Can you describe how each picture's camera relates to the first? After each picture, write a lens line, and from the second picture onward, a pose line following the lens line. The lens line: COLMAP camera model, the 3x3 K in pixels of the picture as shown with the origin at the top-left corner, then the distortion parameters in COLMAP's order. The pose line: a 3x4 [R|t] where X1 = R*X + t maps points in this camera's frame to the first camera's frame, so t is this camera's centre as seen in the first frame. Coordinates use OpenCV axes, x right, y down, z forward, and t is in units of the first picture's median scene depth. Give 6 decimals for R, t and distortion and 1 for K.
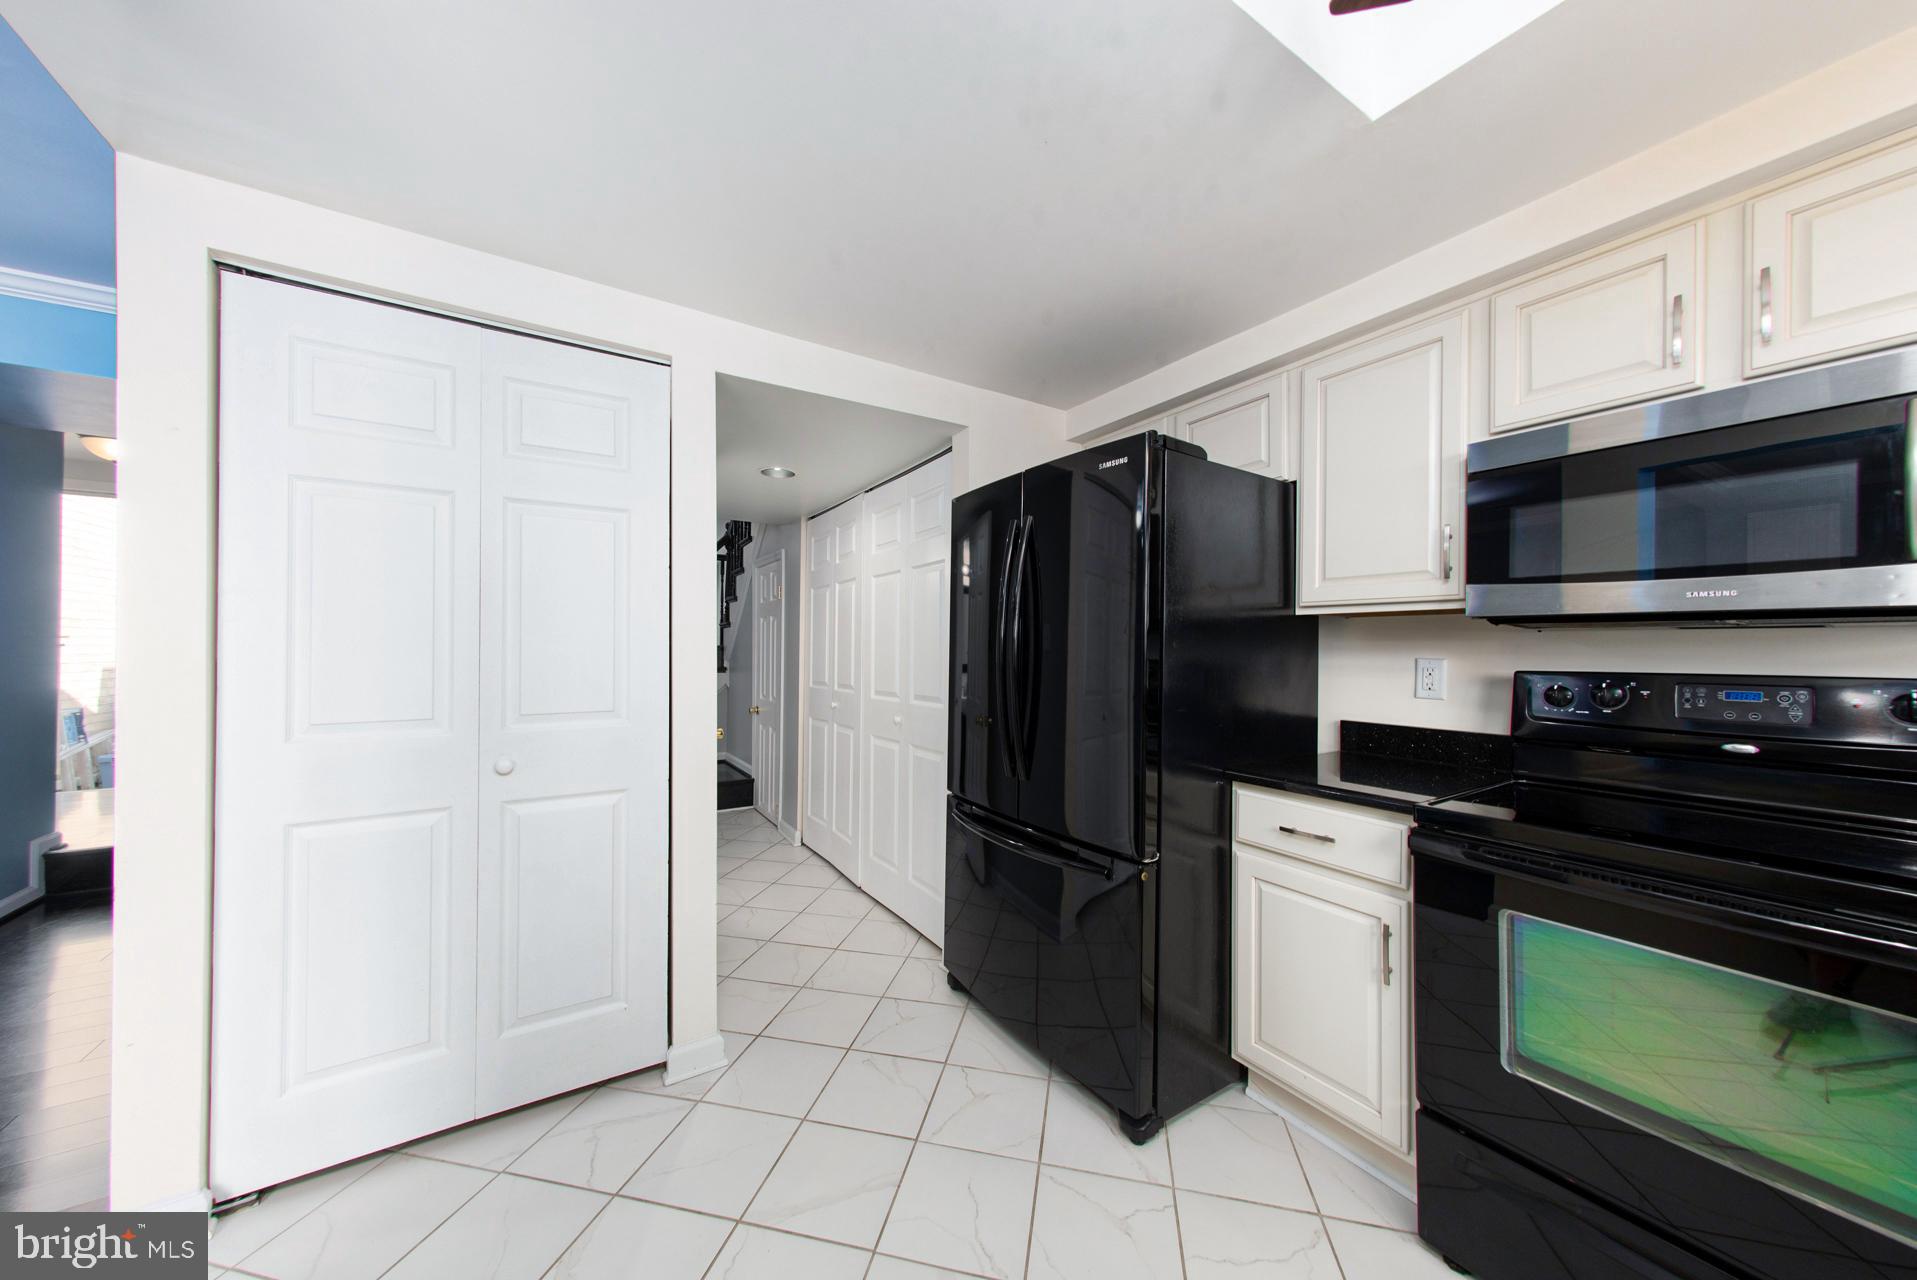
lens RADIAL K [[672.4, 0, 958.5], [0, 672.4, 640.0], [0, 0, 1]] dist [0.001923, 0.000389]
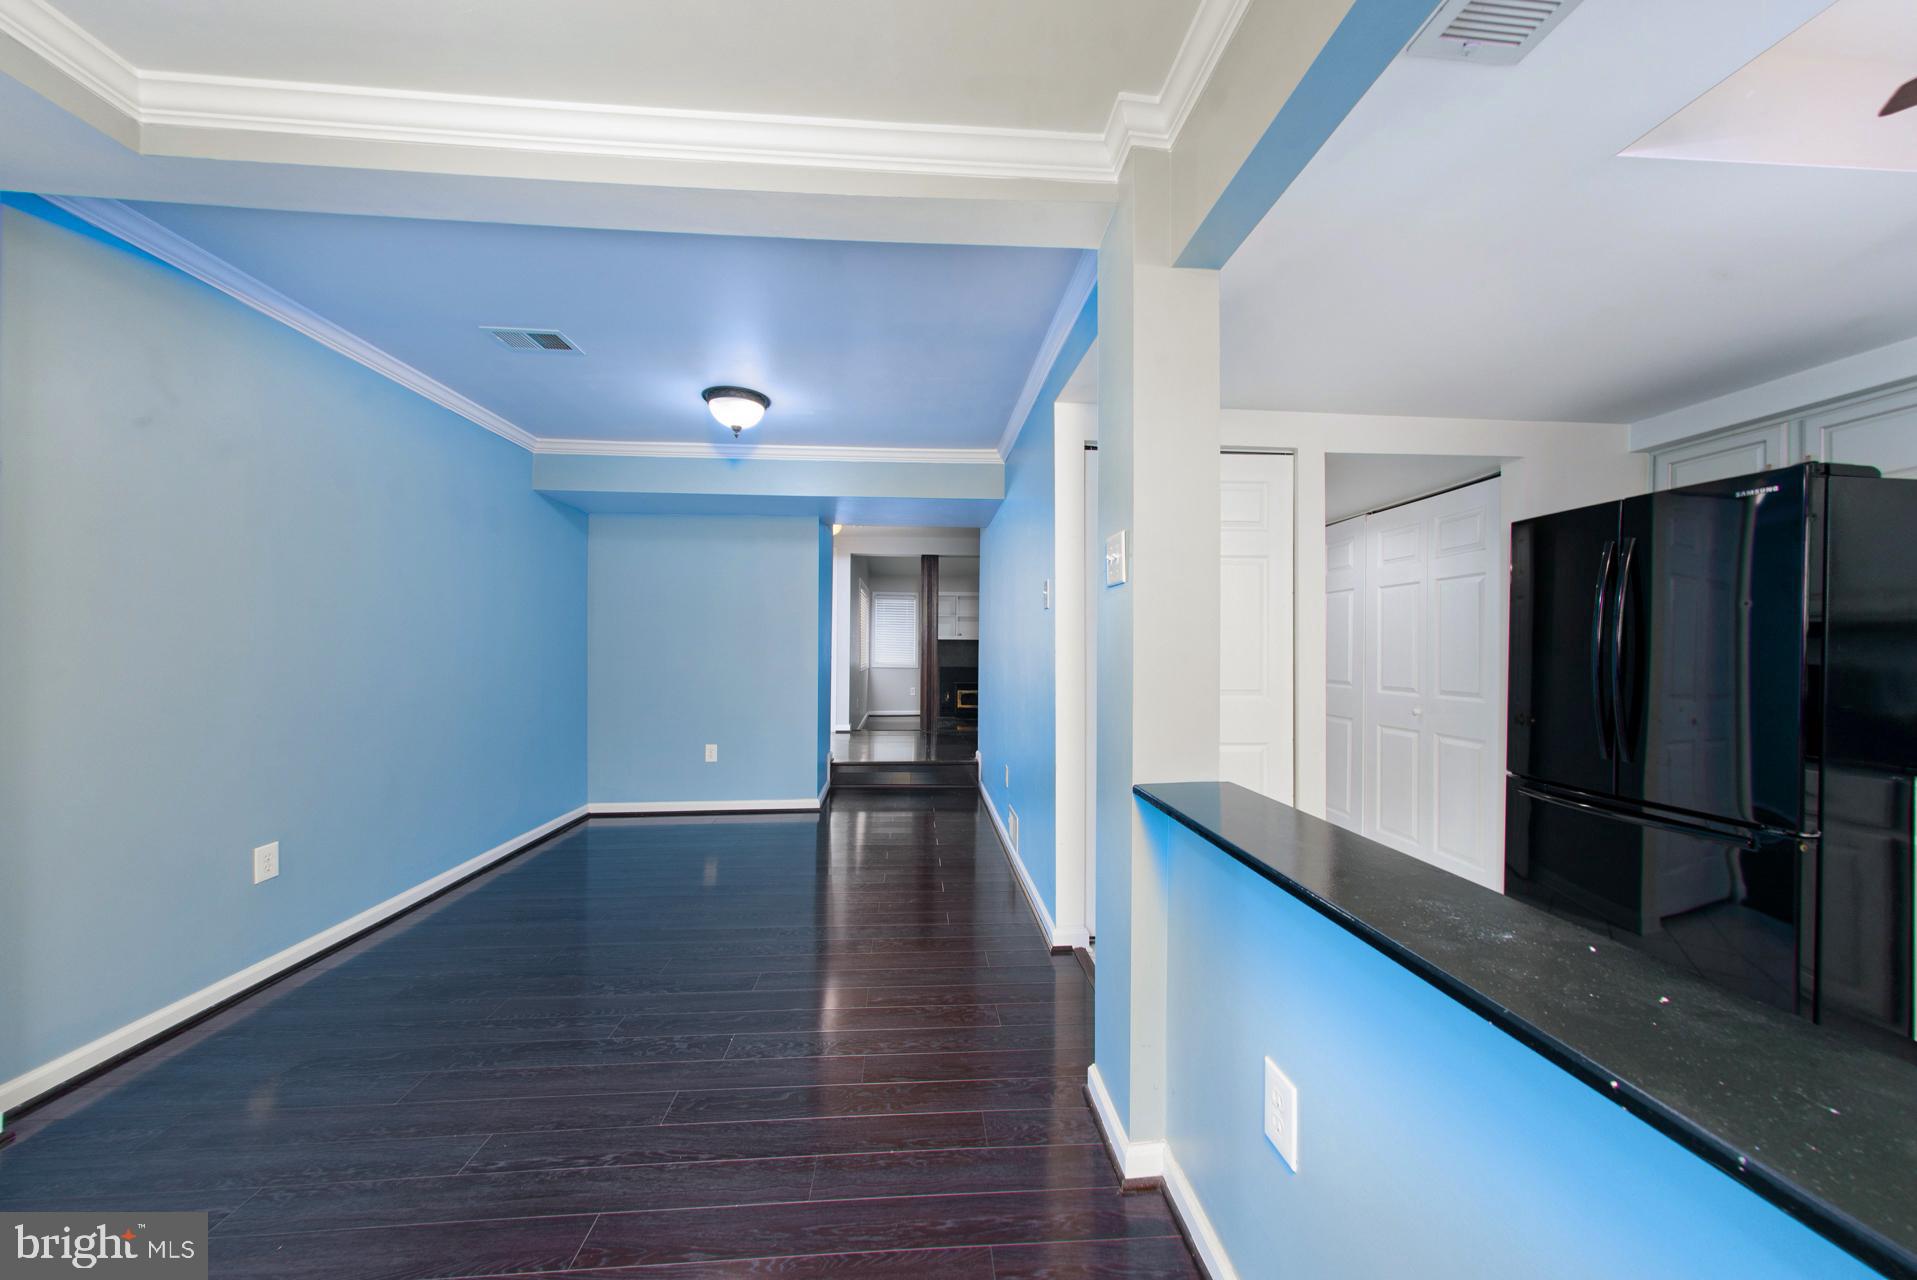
lens RADIAL K [[652.7, 0, 955.3], [0, 652.7, 638.2], [0, 0, 1]] dist [-0.000164, 0.000132]
pose [[0.873066, -0.002825, -0.487594, -0.356749], [0.000292, 0.999986, -0.005271, -0.002470], [0.487602, 0.004460, 0.873055, -0.548660]]
